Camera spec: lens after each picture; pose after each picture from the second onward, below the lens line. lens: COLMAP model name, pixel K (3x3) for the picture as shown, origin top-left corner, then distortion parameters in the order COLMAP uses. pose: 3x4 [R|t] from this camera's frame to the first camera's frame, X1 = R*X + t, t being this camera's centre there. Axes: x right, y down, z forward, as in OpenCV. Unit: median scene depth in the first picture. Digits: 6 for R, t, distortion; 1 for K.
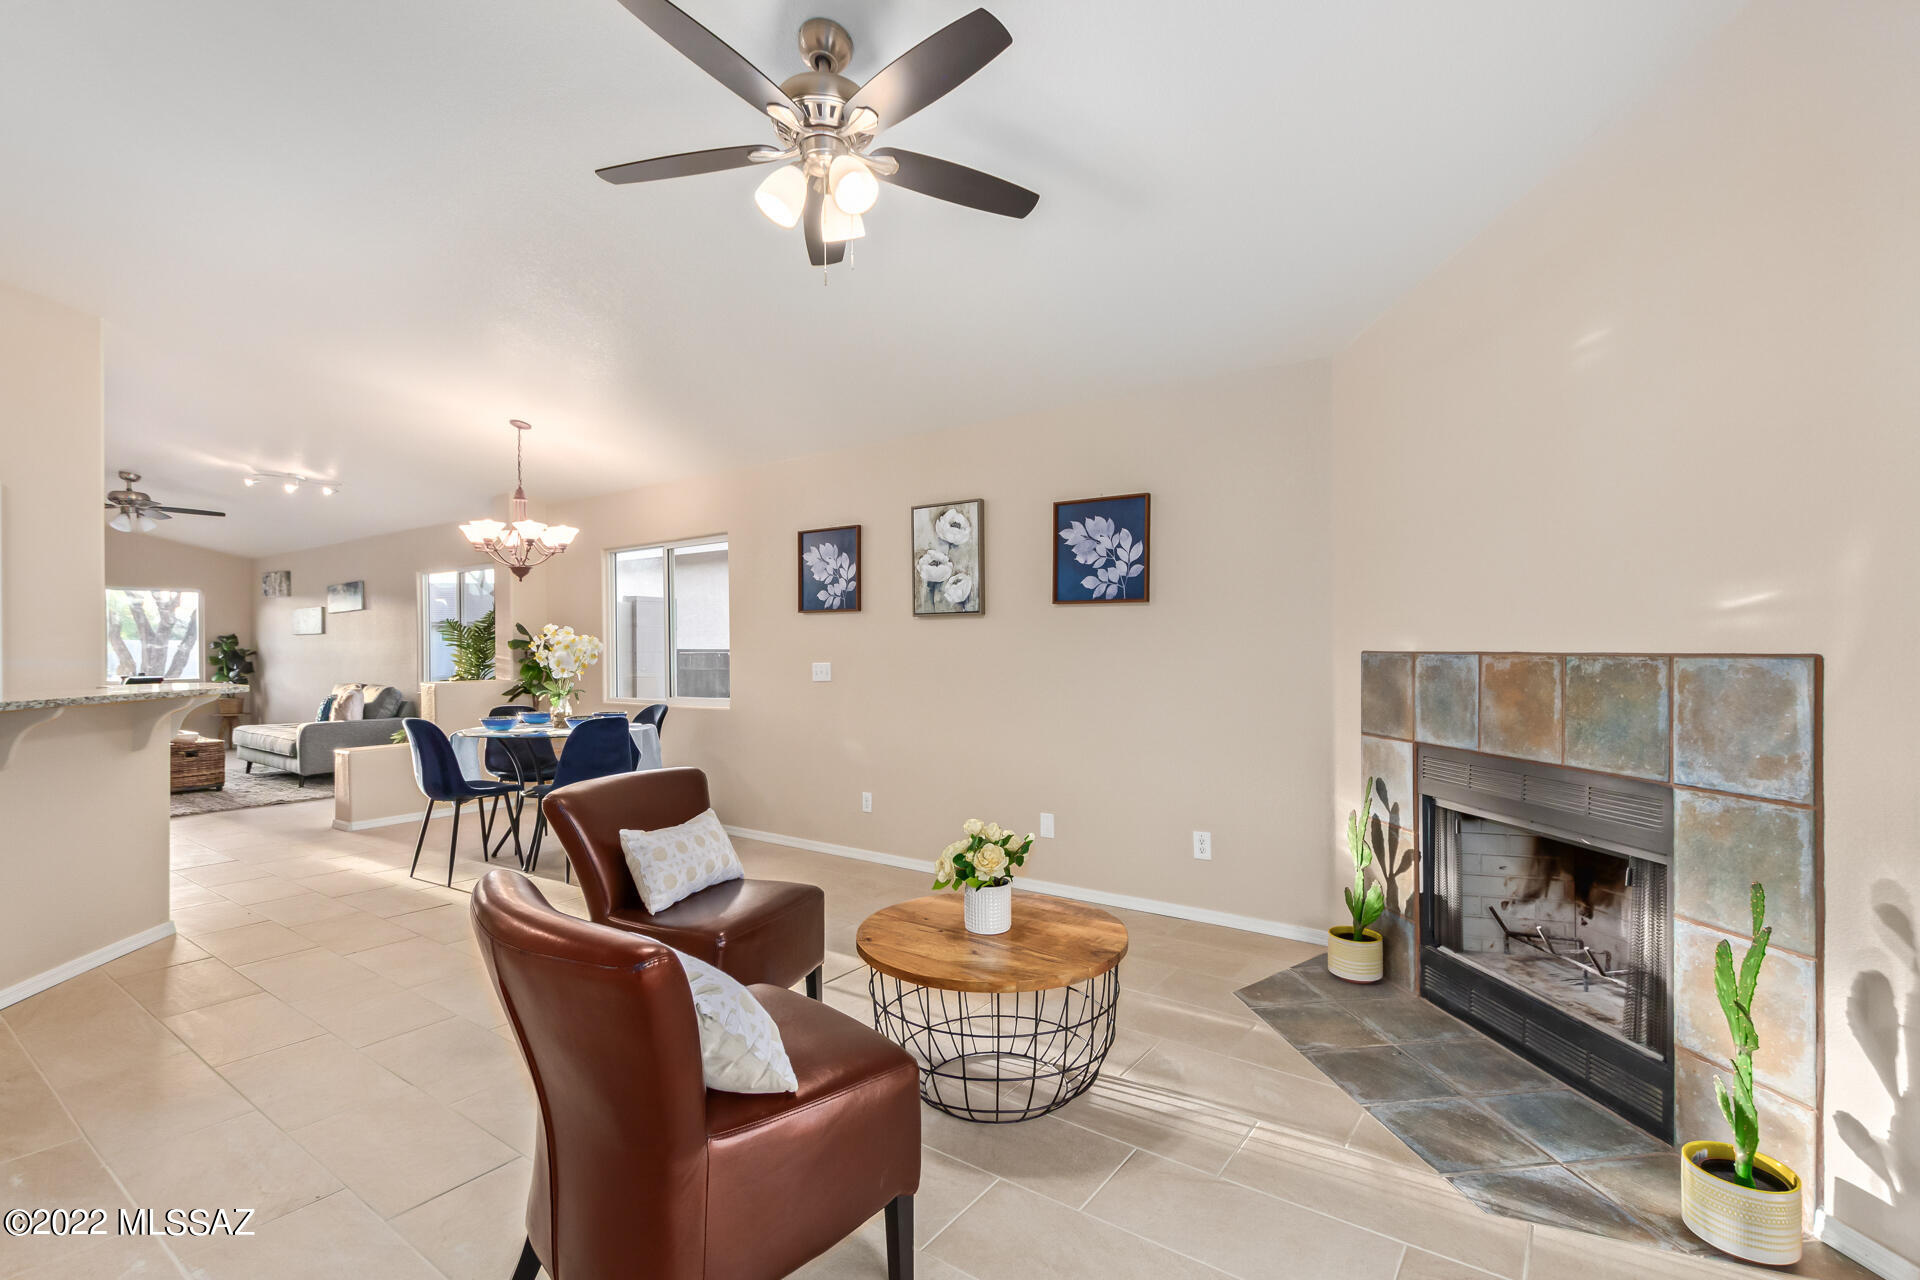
lens RADIAL K [[876.3, 0, 967.7], [0, 876.3, 652.3], [0, 0, 1]] dist [0.005171, 0.000034]
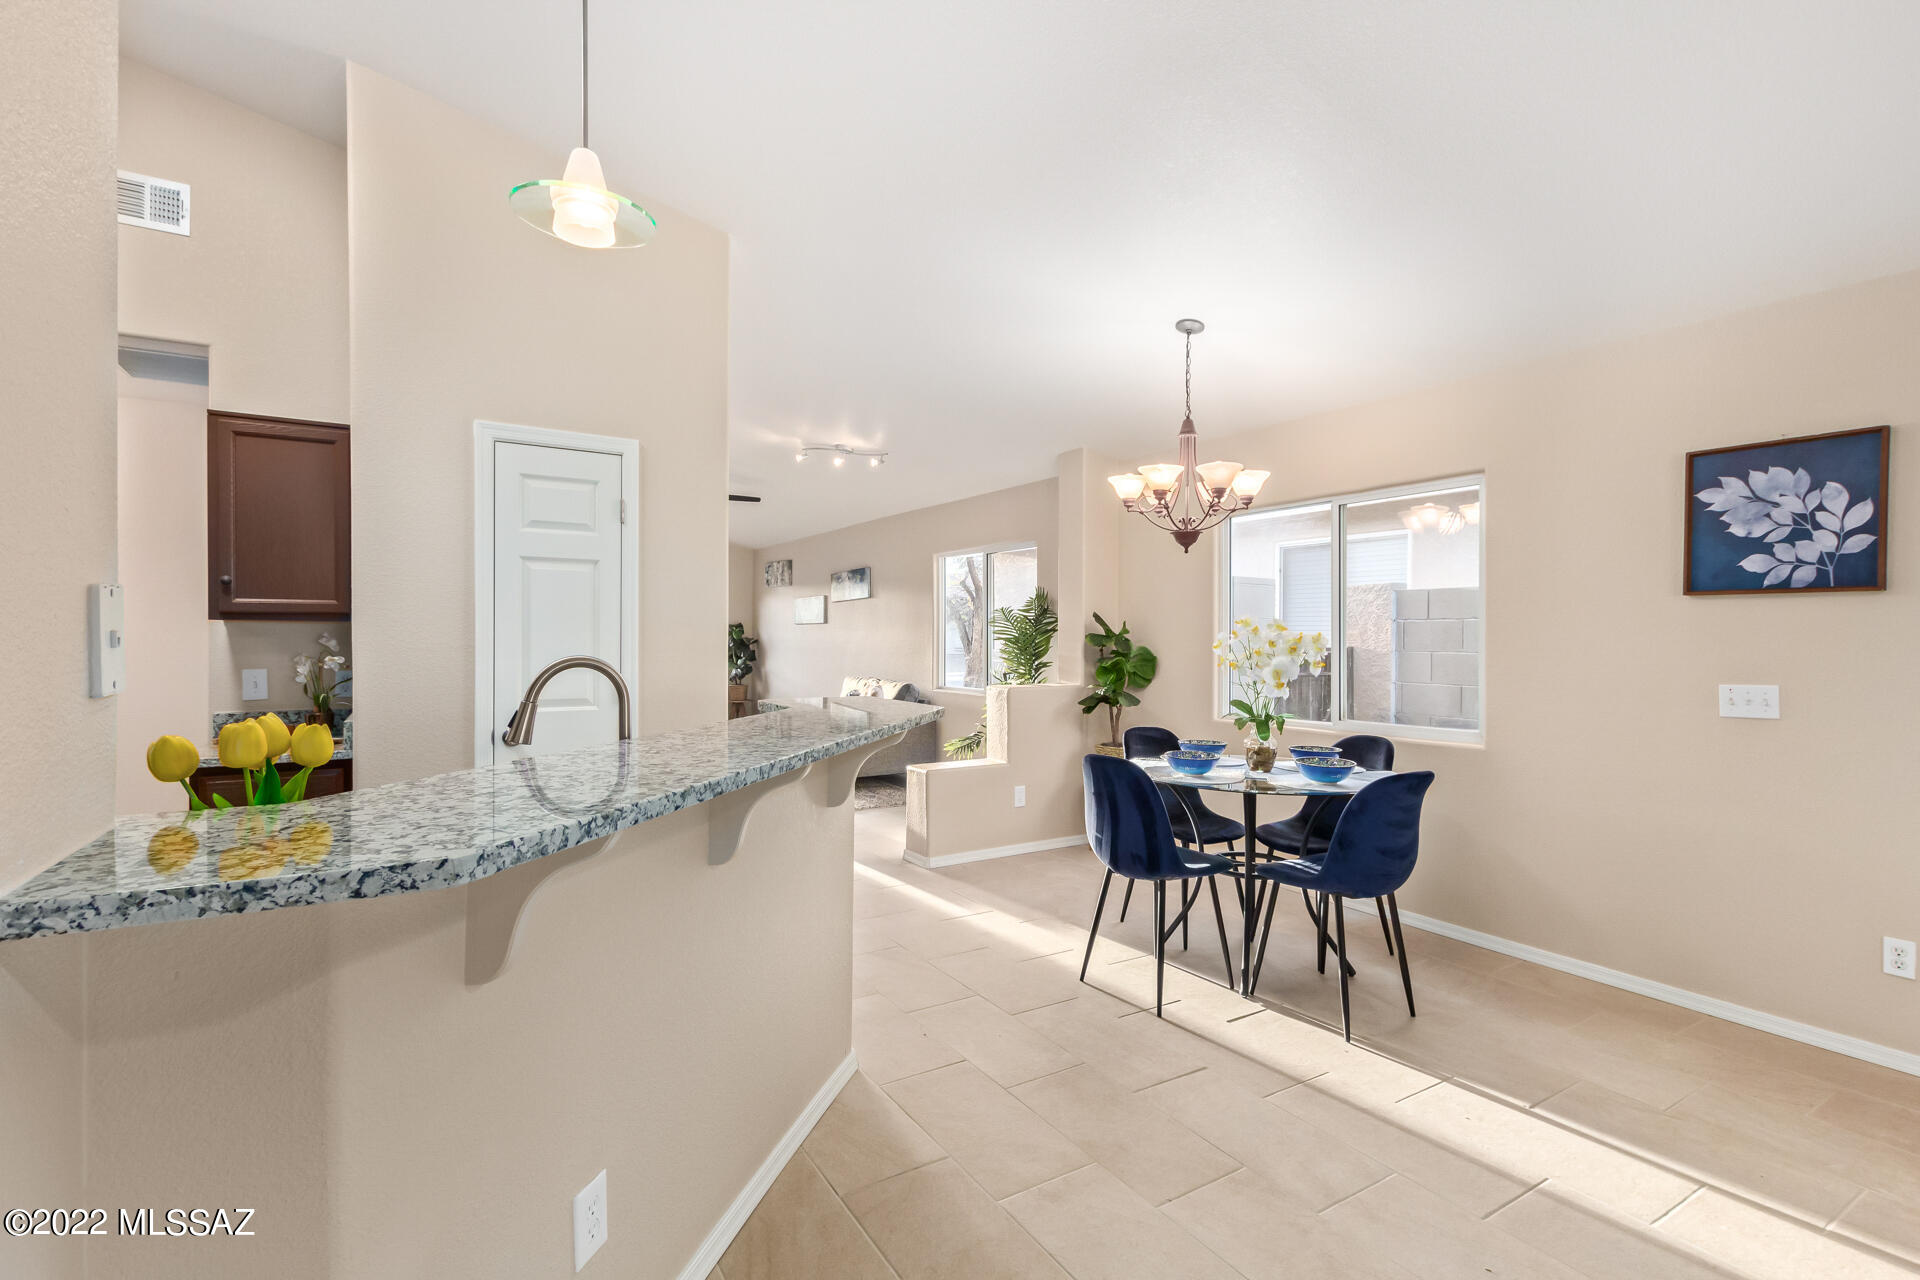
lens RADIAL K [[886.2, 0, 975.9], [0, 886.2, 630.1], [0, 0, 1]] dist [0.002521, 0.000639]
pose [[0.928475, 0.015152, -0.371087, -0.214574], [-0.023212, 0.999582, -0.017263, -0.000740], [0.370670, 0.024642, 0.928438, 0.151822]]
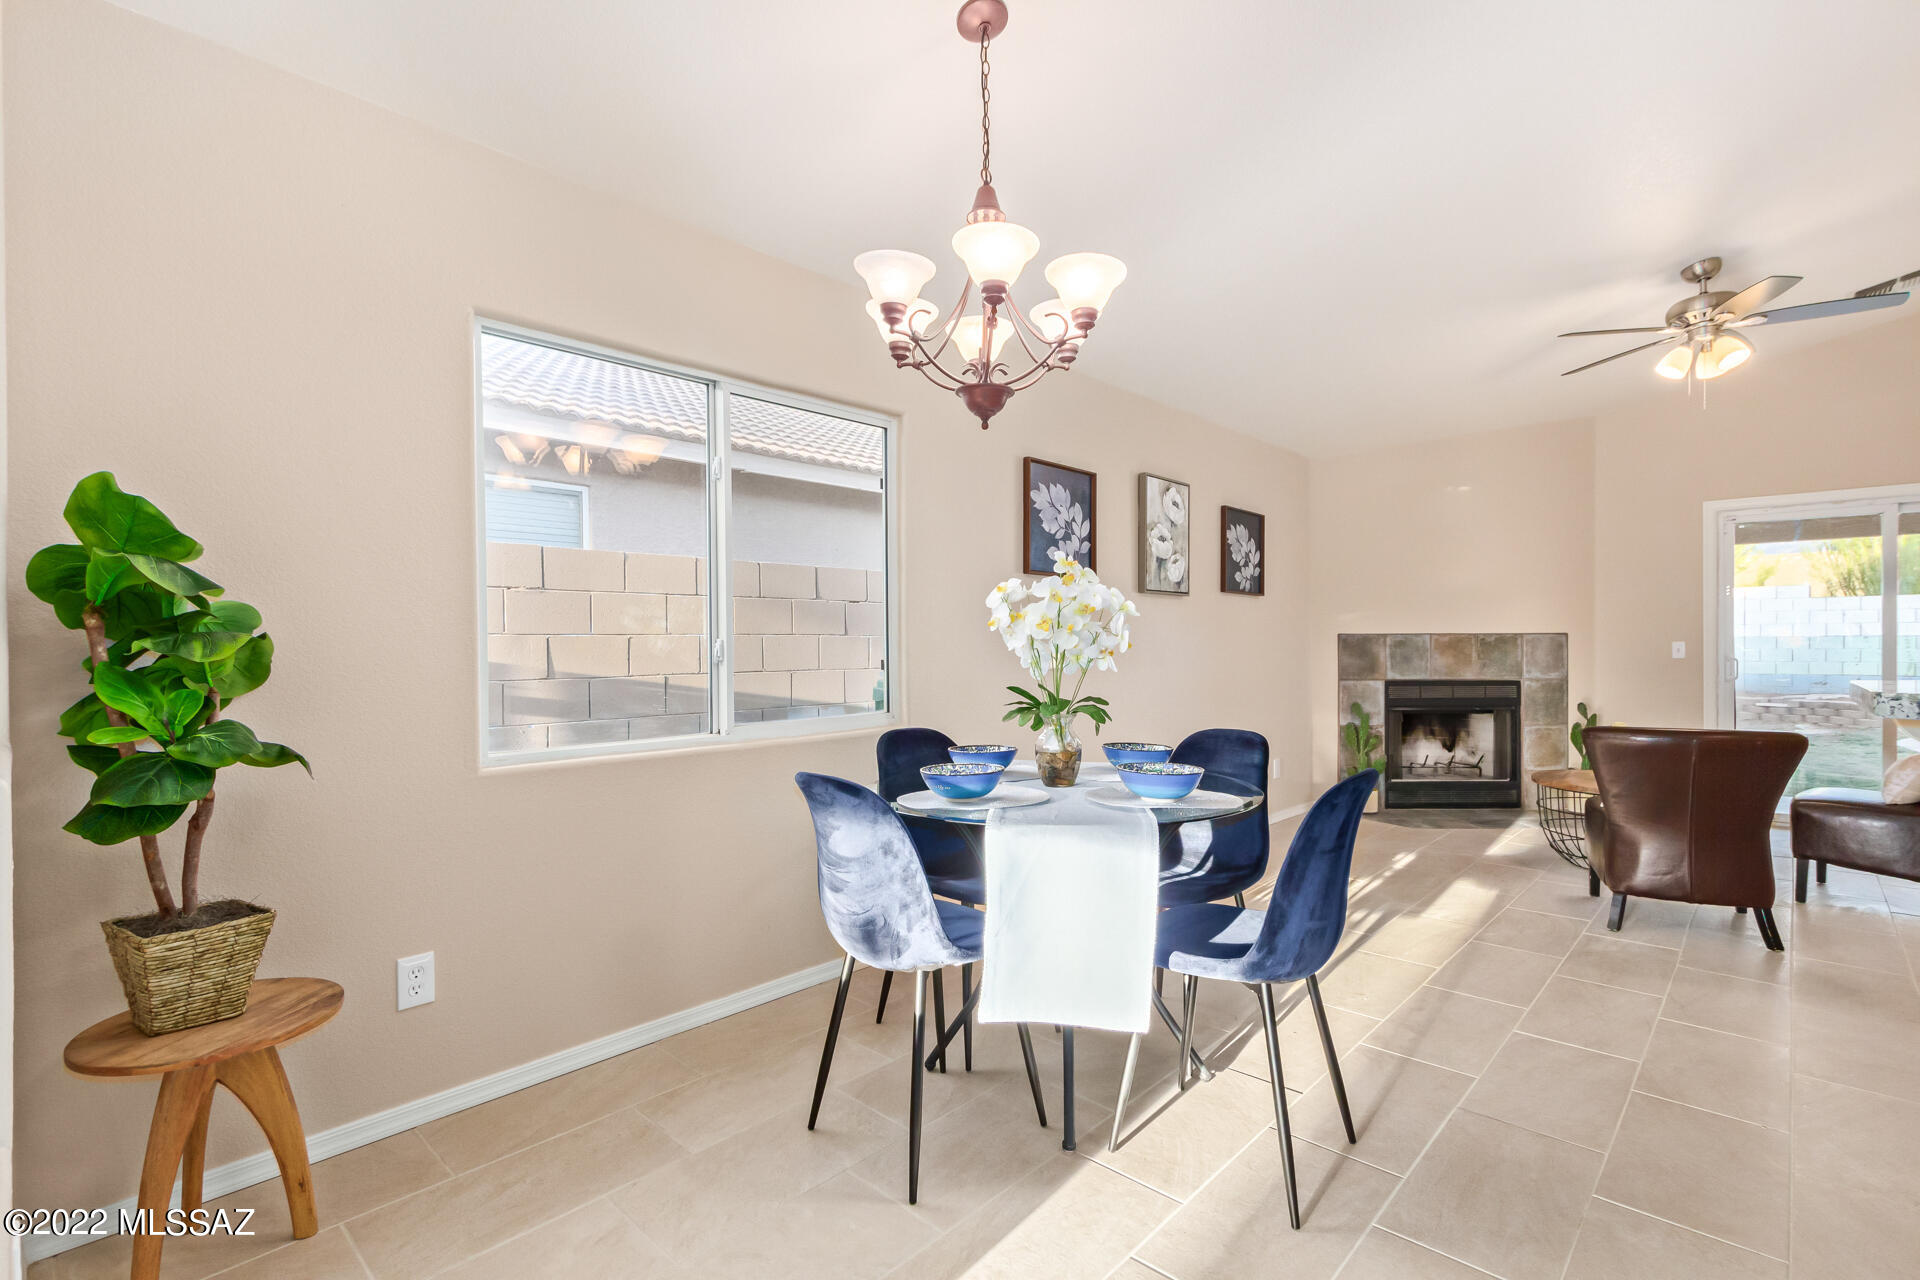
lens RADIAL K [[876.3, 0, 967.7], [0, 876.3, 652.3], [0, 0, 1]] dist [0.005171, 0.000034]
pose [[0.133379, -0.001011, 0.991065, -1.422915], [0.009857, 0.999951, -0.000307, 0.029417], [-0.991016, 0.009810, 0.133382, 1.515880]]
